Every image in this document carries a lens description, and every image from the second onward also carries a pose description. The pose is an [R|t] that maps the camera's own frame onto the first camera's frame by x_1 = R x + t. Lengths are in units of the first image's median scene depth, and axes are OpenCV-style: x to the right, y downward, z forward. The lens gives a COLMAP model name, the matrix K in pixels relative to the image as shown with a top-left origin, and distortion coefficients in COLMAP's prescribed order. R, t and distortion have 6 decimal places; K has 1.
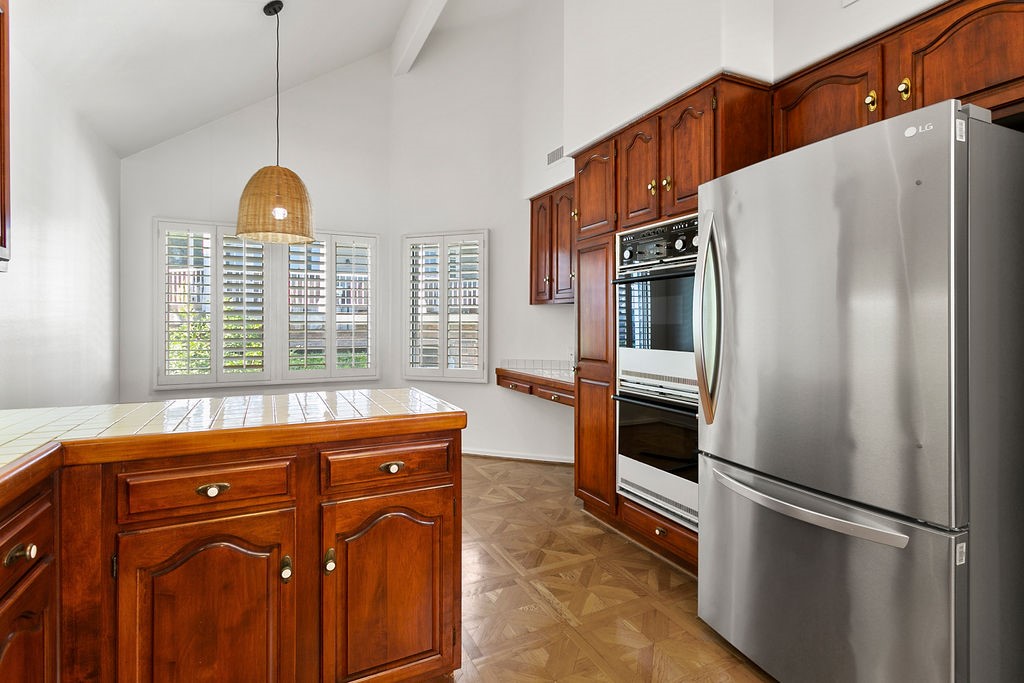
lens RADIAL K [[497.6, 0, 513.0], [0, 497.6, 315.6], [0, 0, 1]] dist [0.002256, -0.000106]
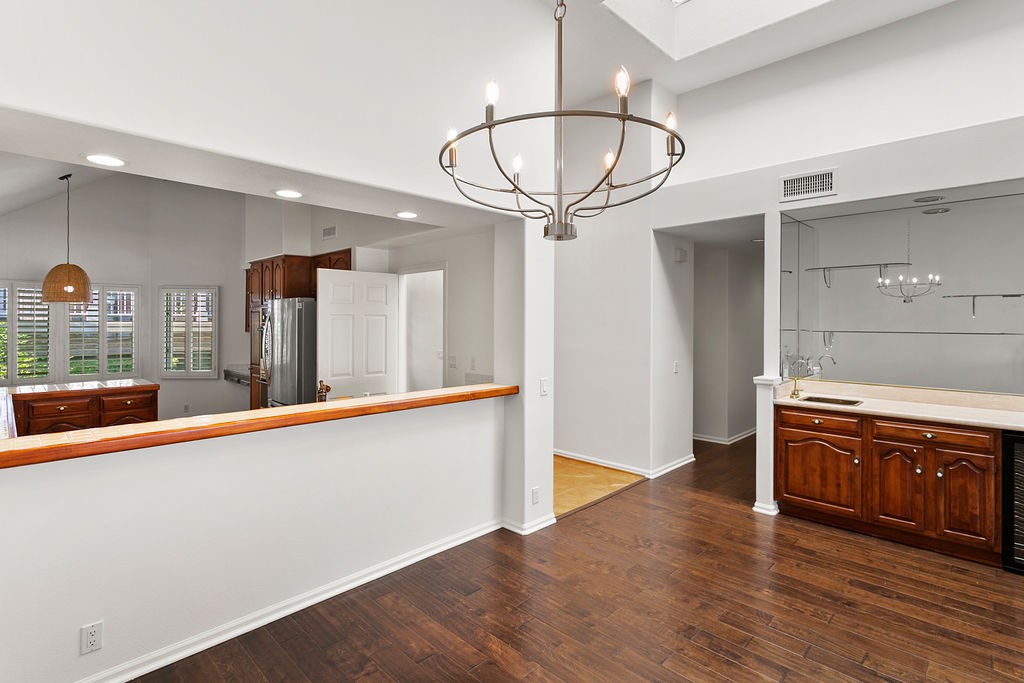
lens RADIAL K [[497.6, 0, 513.0], [0, 497.6, 315.6], [0, 0, 1]] dist [0.002256, -0.000106]
pose [[0.940355, 0.007253, 0.340117, 0.420107], [-0.007779, 0.999970, 0.000183, -0.111985], [-0.340105, -0.002818, 0.940383, -1.209959]]
